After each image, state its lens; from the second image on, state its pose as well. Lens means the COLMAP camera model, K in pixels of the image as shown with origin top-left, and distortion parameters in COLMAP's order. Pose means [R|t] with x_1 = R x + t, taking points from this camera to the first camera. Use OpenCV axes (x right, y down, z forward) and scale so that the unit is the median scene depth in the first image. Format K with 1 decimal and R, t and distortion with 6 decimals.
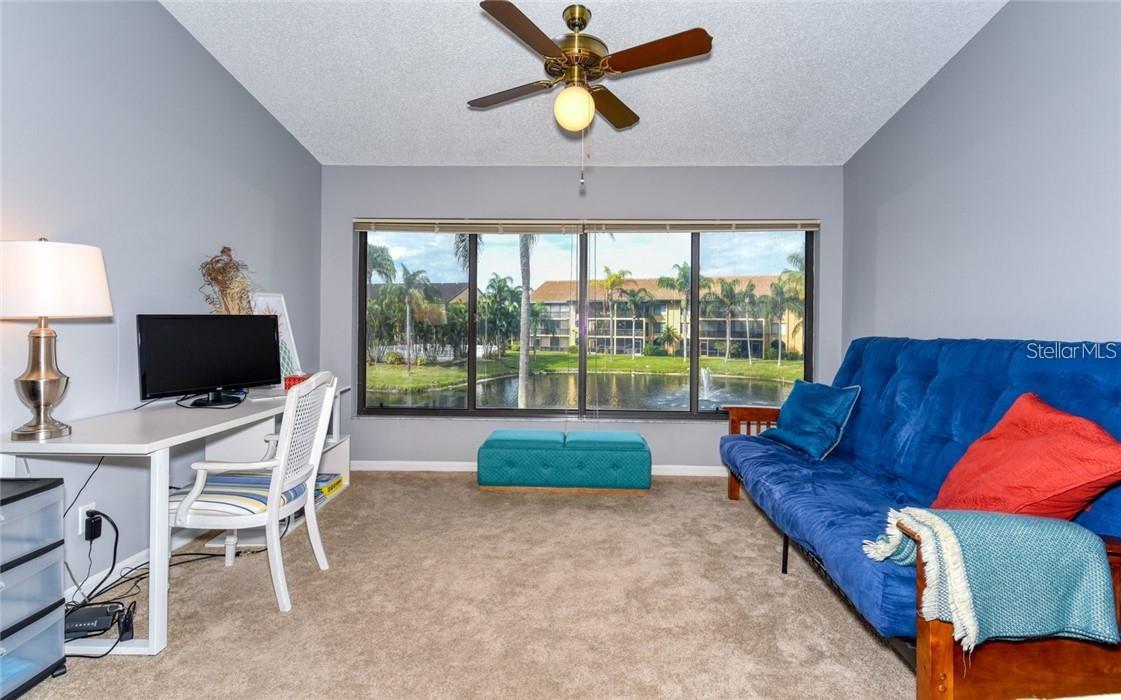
lens RADIAL K [[507.8, 0, 568.8], [0, 507.8, 326.6], [0, 0, 1]] dist [0.010579, -0.003111]
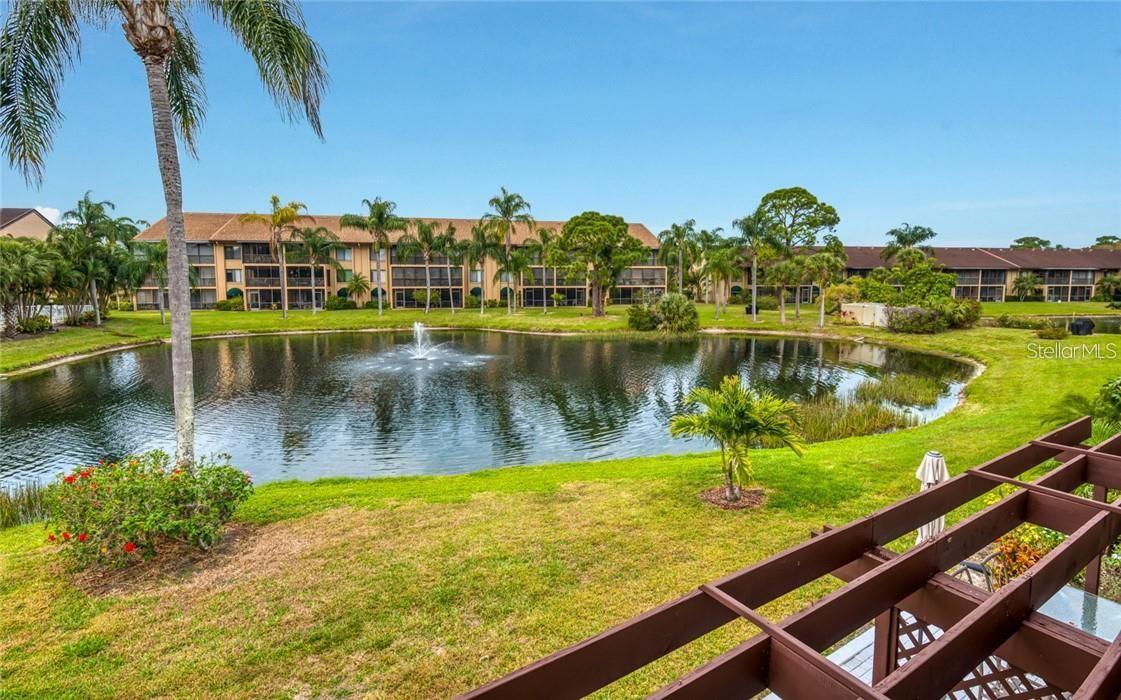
lens RADIAL K [[554.1, 0, 587.7], [0, 554.1, 324.9], [0, 0, 1]] dist [0.000718, -0.003276]
pose [[0.828286, -0.057535, 0.557343, -0.015951], [0.006480, 0.995631, 0.093149, 0.000443], [-0.560268, -0.073542, 0.825040, 0.055688]]
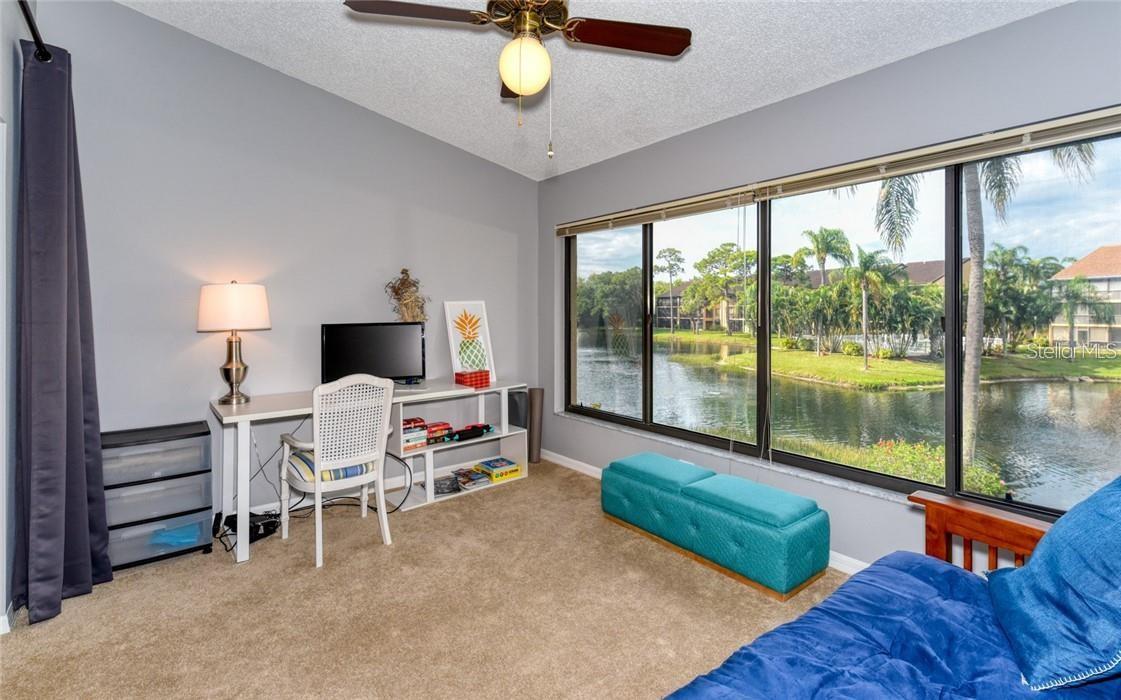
lens RADIAL K [[506.0, 0, 566.2], [0, 506.0, 307.2], [0, 0, 1]] dist [0.005802, -0.000793]
pose [[0.652177, -0.015735, -0.757903, 0.019129], [0.005247, 0.999854, -0.016243, -0.001240], [0.758049, 0.006616, 0.652165, 0.016077]]
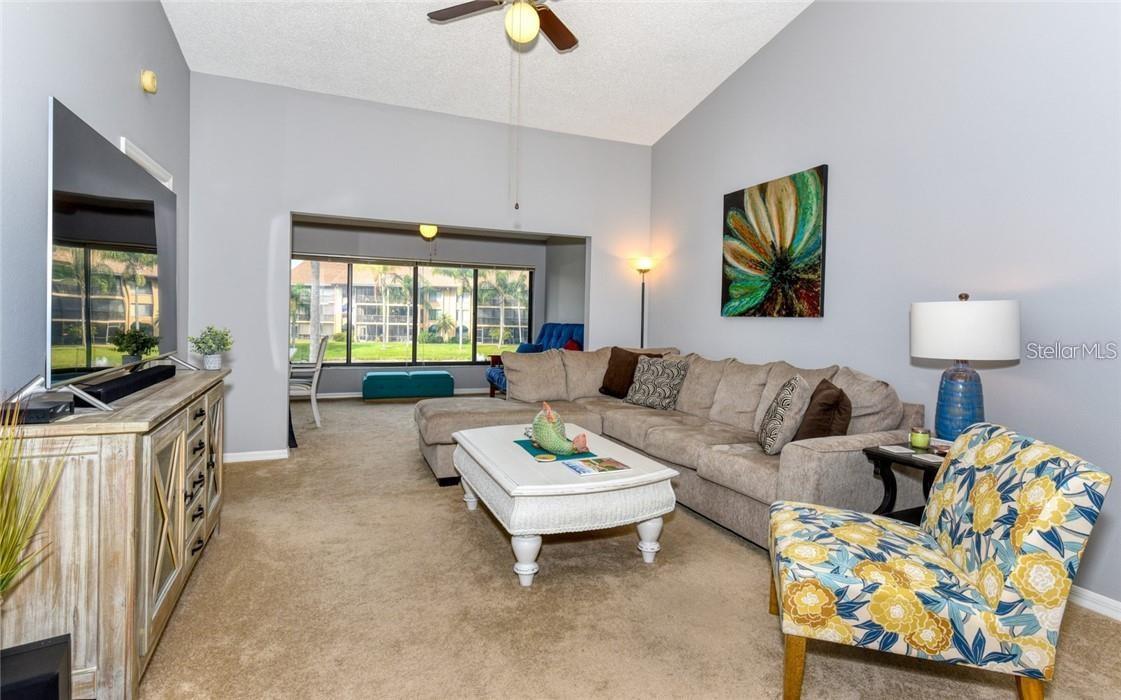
lens RADIAL K [[507.8, 0, 573.1], [0, 507.8, 329.4], [0, 0, 1]] dist [0.010579, -0.003111]
pose [[0.903495, -0.001441, 0.428596, -0.012488], [-0.011717, 0.999538, 0.028061, -0.000749], [-0.428438, -0.030375, 0.903060, -0.046323]]
